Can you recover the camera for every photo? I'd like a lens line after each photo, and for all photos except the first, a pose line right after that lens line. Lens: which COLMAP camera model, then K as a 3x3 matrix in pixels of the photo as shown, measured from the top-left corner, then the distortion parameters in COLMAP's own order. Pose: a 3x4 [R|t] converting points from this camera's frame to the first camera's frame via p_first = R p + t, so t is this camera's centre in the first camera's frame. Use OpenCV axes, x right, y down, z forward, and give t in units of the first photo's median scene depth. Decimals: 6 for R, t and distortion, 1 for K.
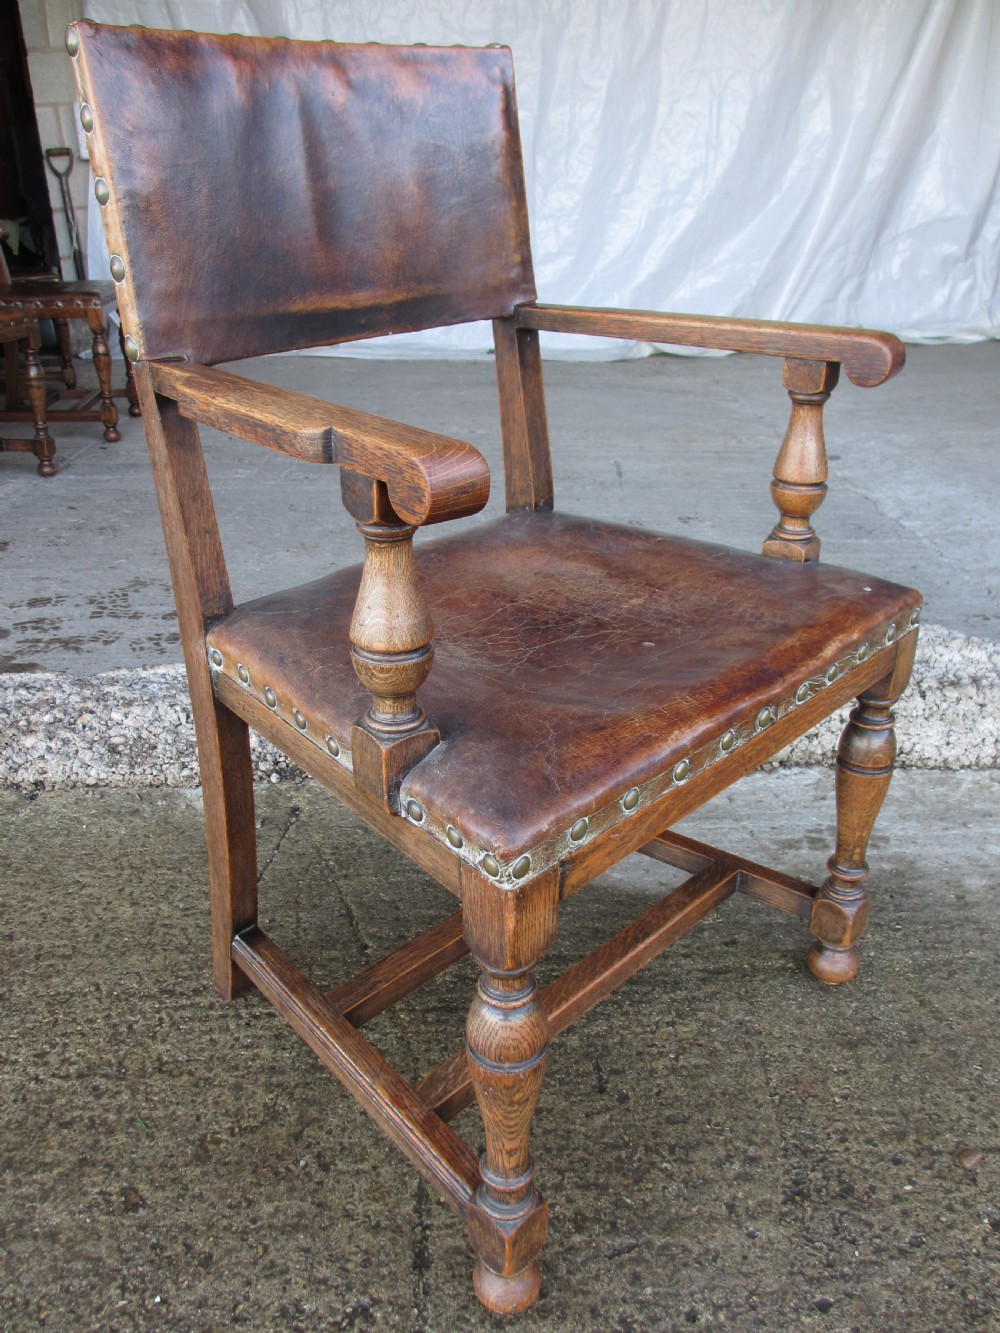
lens RADIAL K [[1108.6, 0, 495.8], [0, 1108.6, 666.7], [0, 0, 1]] dist [-0.049904, 0.013582]
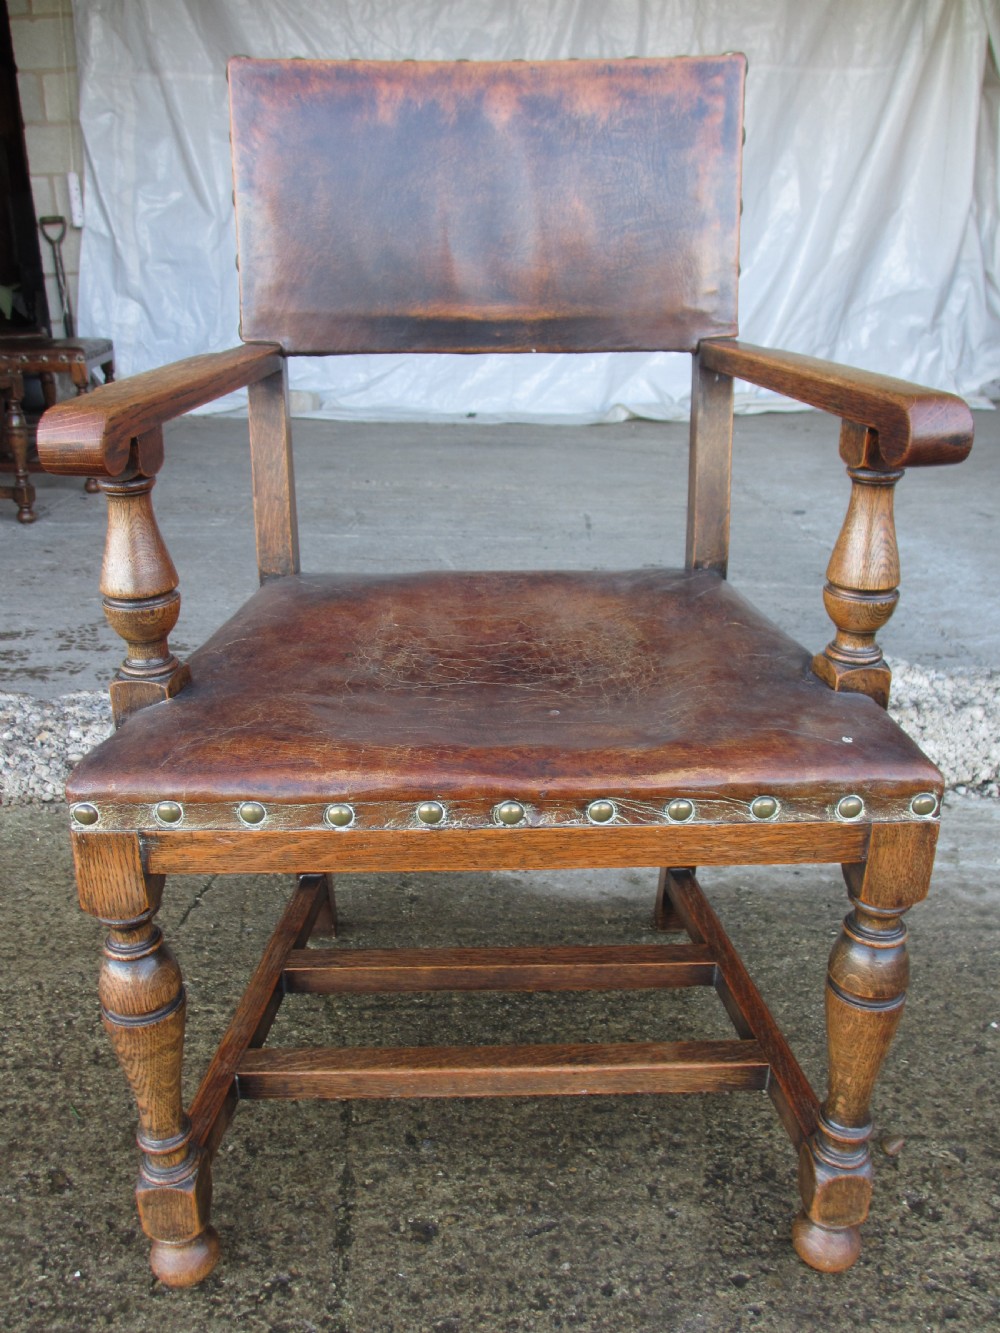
lens RADIAL K [[1108.6, 0, 498.1], [0, 1108.6, 666.4], [0, 0, 1]] dist [-0.049904, 0.013582]
pose [[0.999918, 0.005397, 0.011652, 0.049006], [-0.004613, 0.997791, -0.066265, 0.068111], [-0.011984, 0.066206, 0.997734, -0.032764]]
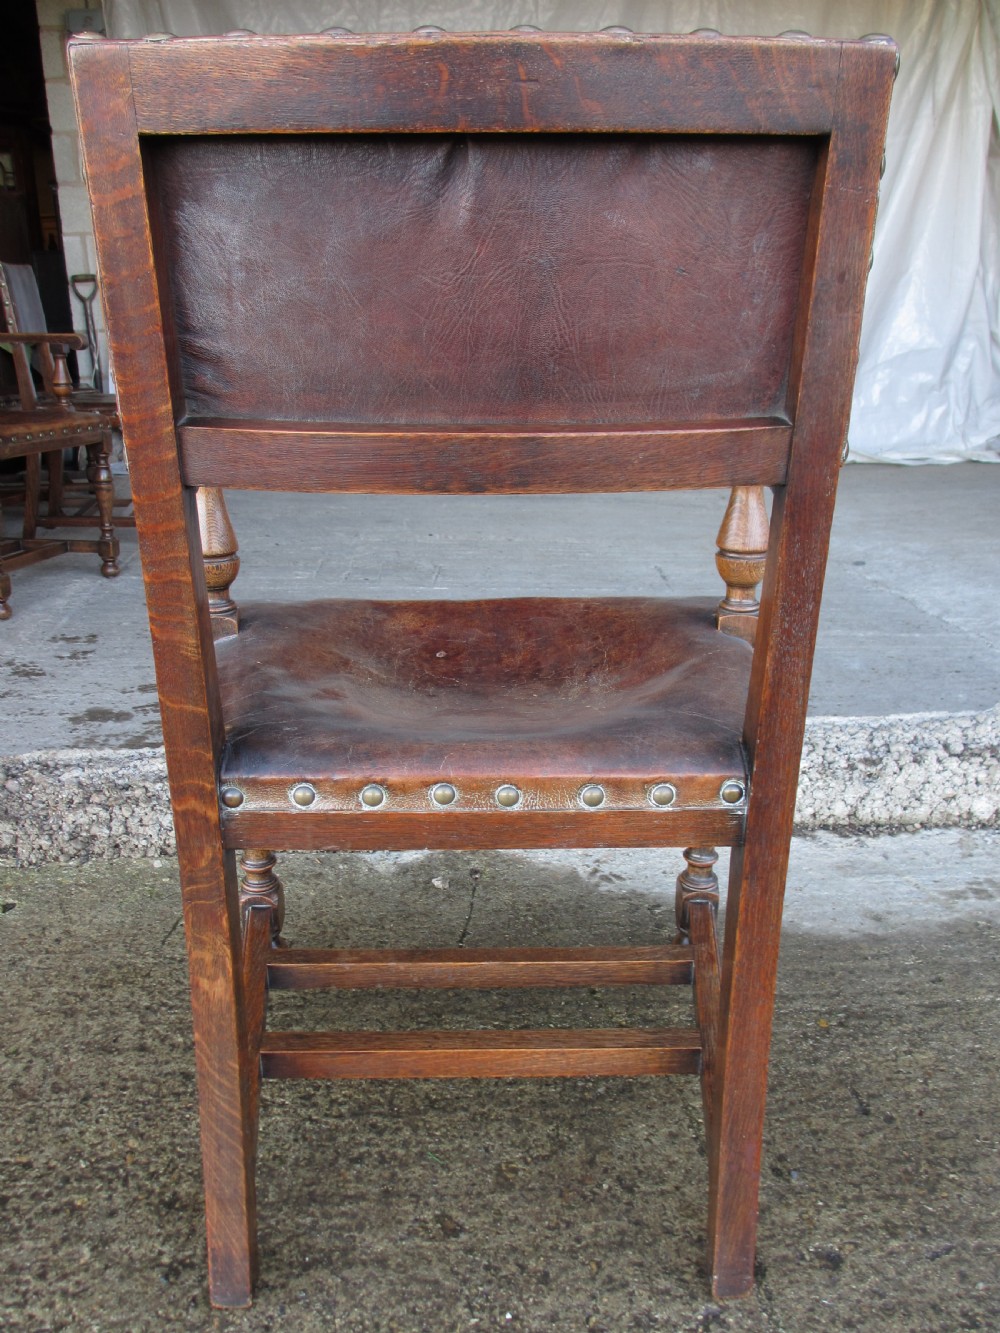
lens RADIAL K [[1108.6, 0, 487.1], [0, 1108.6, 666.1], [0, 0, 1]] dist [-0.049904, 0.013582]
pose [[0.998943, -0.001907, 0.045933, -0.295242], [0.007131, 0.993473, -0.113846, 0.077265], [-0.045416, 0.114053, 0.992436, -0.055893]]
